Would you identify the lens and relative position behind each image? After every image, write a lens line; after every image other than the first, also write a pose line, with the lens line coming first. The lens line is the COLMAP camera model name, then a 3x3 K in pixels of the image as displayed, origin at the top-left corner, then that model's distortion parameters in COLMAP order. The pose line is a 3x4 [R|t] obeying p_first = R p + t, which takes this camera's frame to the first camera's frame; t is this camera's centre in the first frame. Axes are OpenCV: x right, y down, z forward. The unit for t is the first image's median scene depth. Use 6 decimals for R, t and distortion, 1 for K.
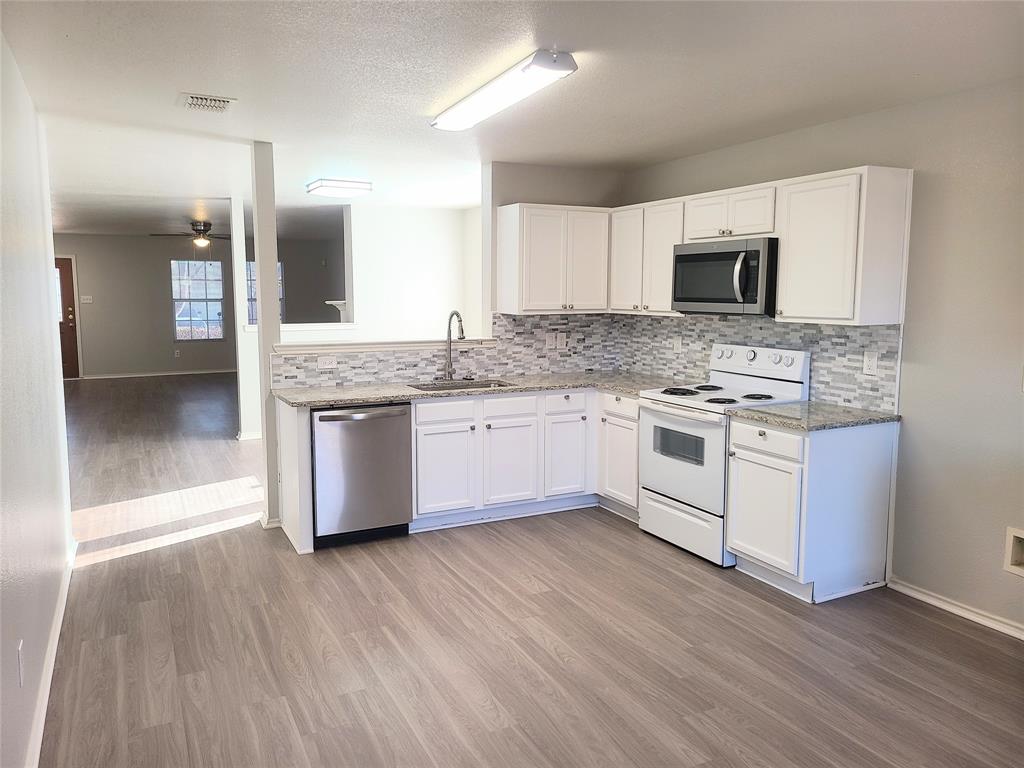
lens RADIAL K [[738.5, 0, 491.1], [0, 738.5, 368.9], [0, 0, 1]] dist [0.063018, 0.000369]
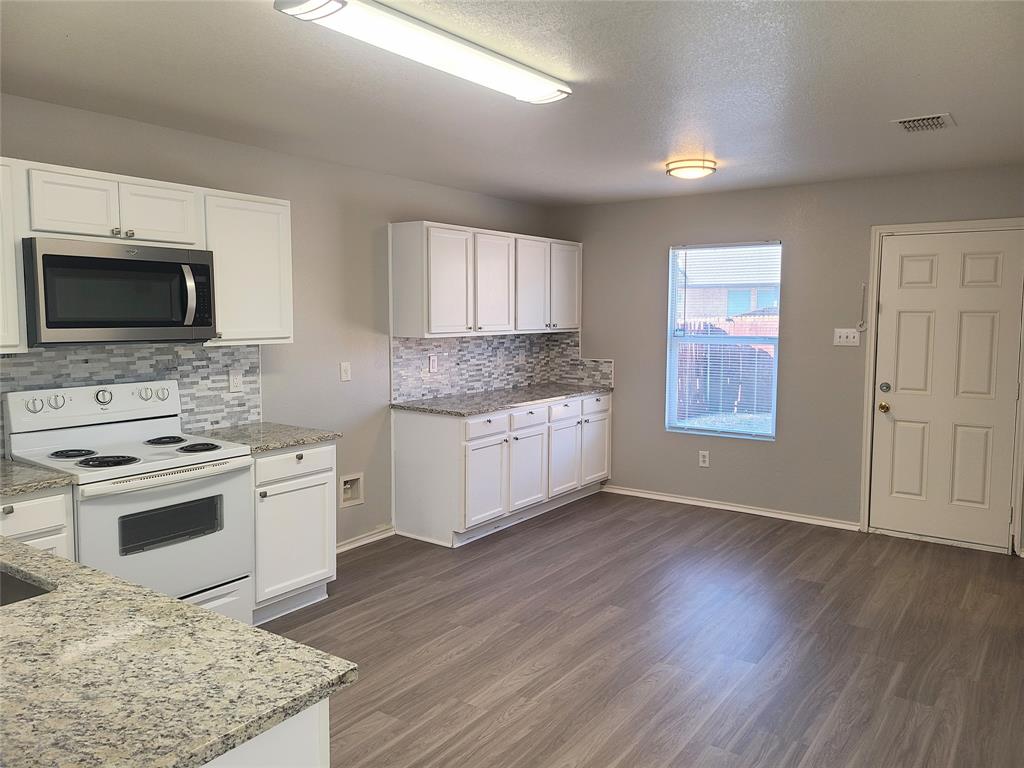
lens RADIAL K [[779.1, 0, 508.3], [0, 779.1, 379.0], [0, 0, 1]] dist [0.046616, -0.026490]
pose [[-0.477167, -0.076932, 0.875439, -0.471700], [0.093975, 0.985982, 0.137869, -0.093340], [-0.873774, 0.148055, -0.463248, 0.876605]]
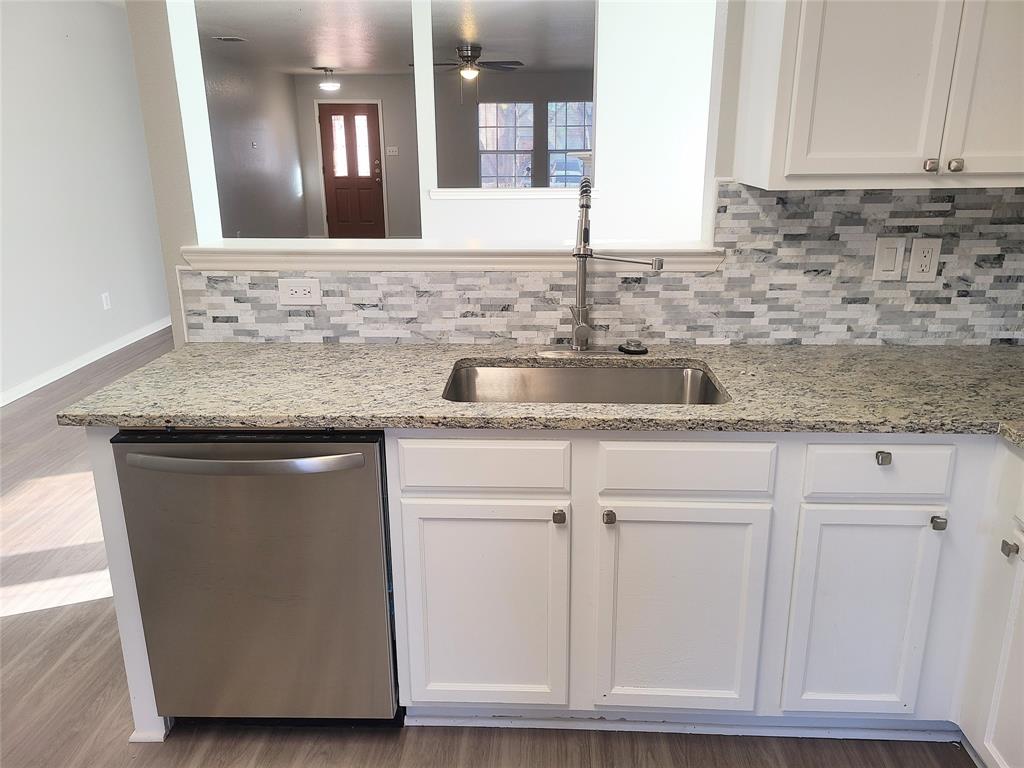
lens RADIAL K [[755.6, 0, 514.5], [0, 755.6, 362.1], [0, 0, 1]] dist [0.040110, -0.003299]
pose [[0.883888, 0.125578, -0.450525, 0.101780], [-0.043525, 0.981185, 0.188101, -0.056066], [0.465670, -0.146651, 0.872723, 0.619162]]
